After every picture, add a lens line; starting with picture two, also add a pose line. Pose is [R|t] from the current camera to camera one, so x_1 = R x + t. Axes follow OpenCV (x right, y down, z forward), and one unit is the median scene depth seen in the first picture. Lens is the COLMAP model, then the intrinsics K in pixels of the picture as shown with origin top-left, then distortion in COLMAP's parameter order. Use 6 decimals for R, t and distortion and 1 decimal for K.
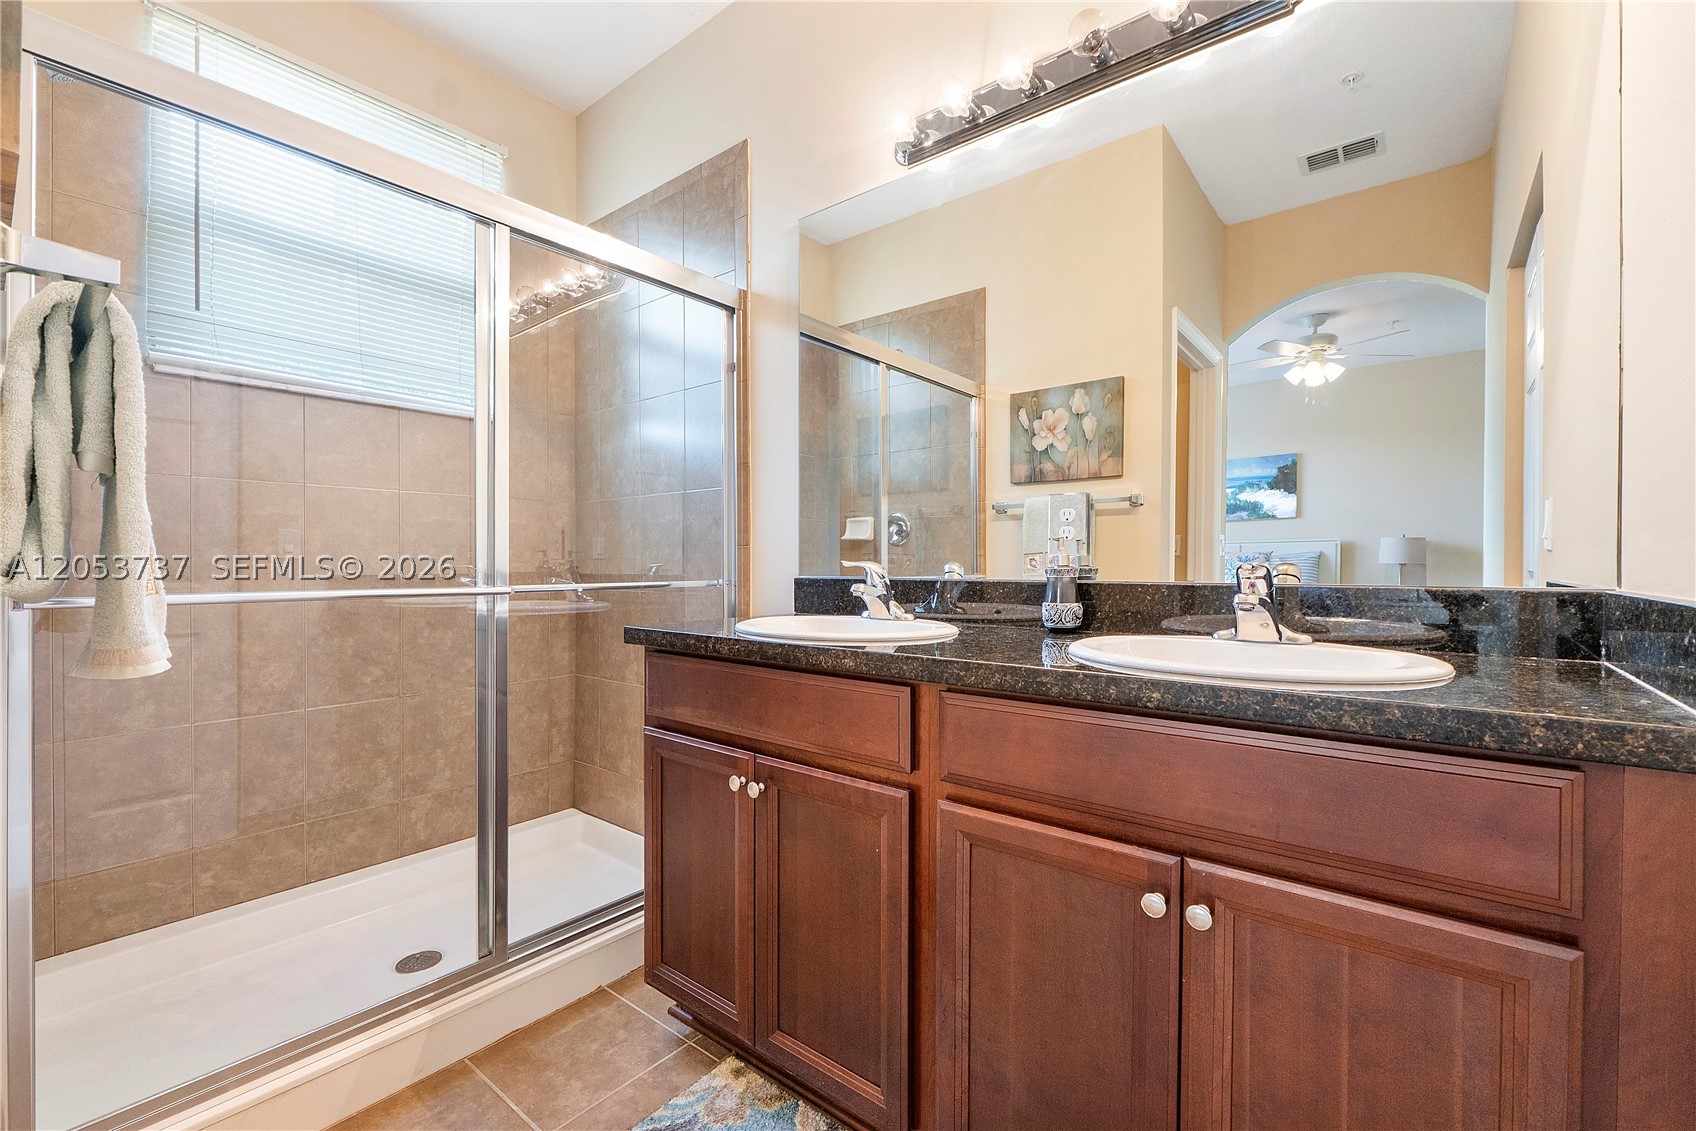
lens RADIAL K [[718.1, 0, 857.3], [0, 718.1, 566.2], [0, 0, 1]] dist [-0.010096, 0.000438]
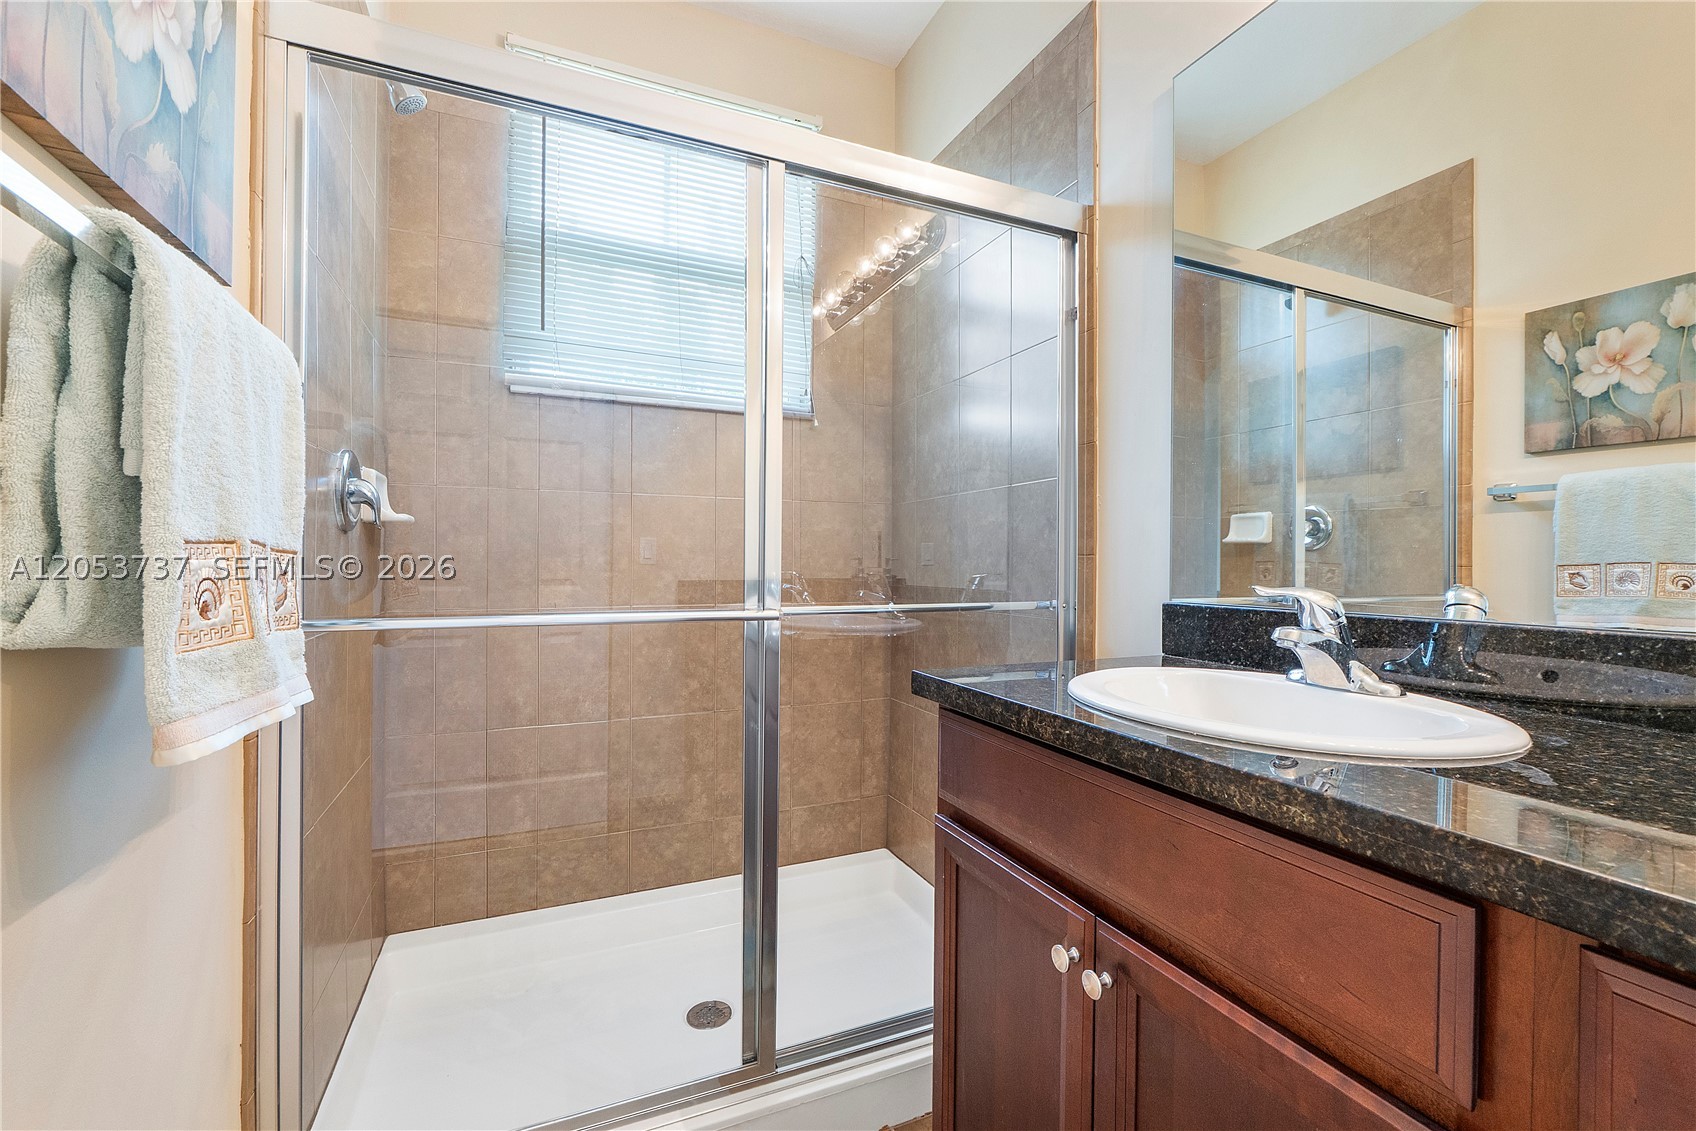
lens RADIAL K [[718.1, 0, 852.0], [0, 718.1, 565.6], [0, 0, 1]] dist [-0.010096, 0.000438]
pose [[0.885475, 0.007995, -0.464618, -0.029990], [-0.008754, 0.999962, 0.000523, -0.015762], [0.464605, 0.003604, 0.885511, 0.235345]]
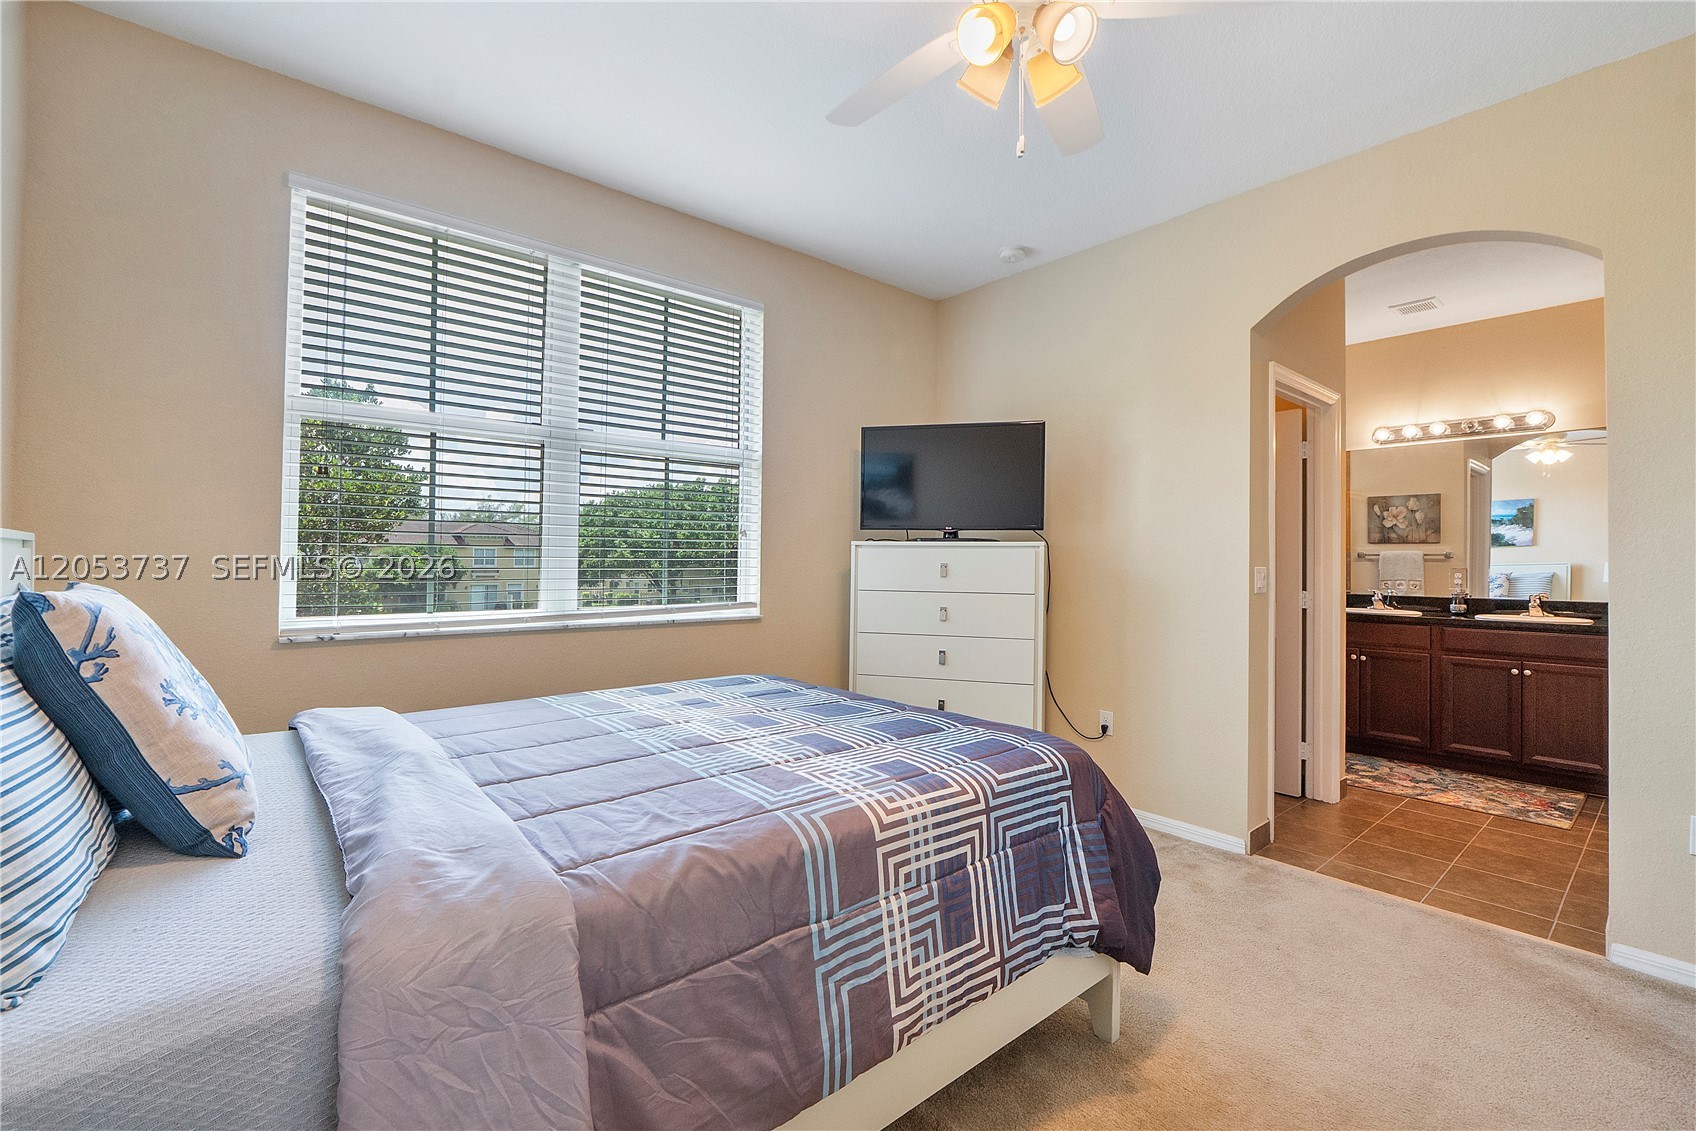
lens RADIAL K [[718.1, 0, 844.9], [0, 718.1, 543.7], [0, 0, 1]] dist [-0.010096, 0.000438]
pose [[0.978355, 0.003839, -0.206896, -1.111661], [-0.009159, 0.999651, -0.024763, -0.074154], [0.206729, 0.026122, 0.978049, -1.706602]]
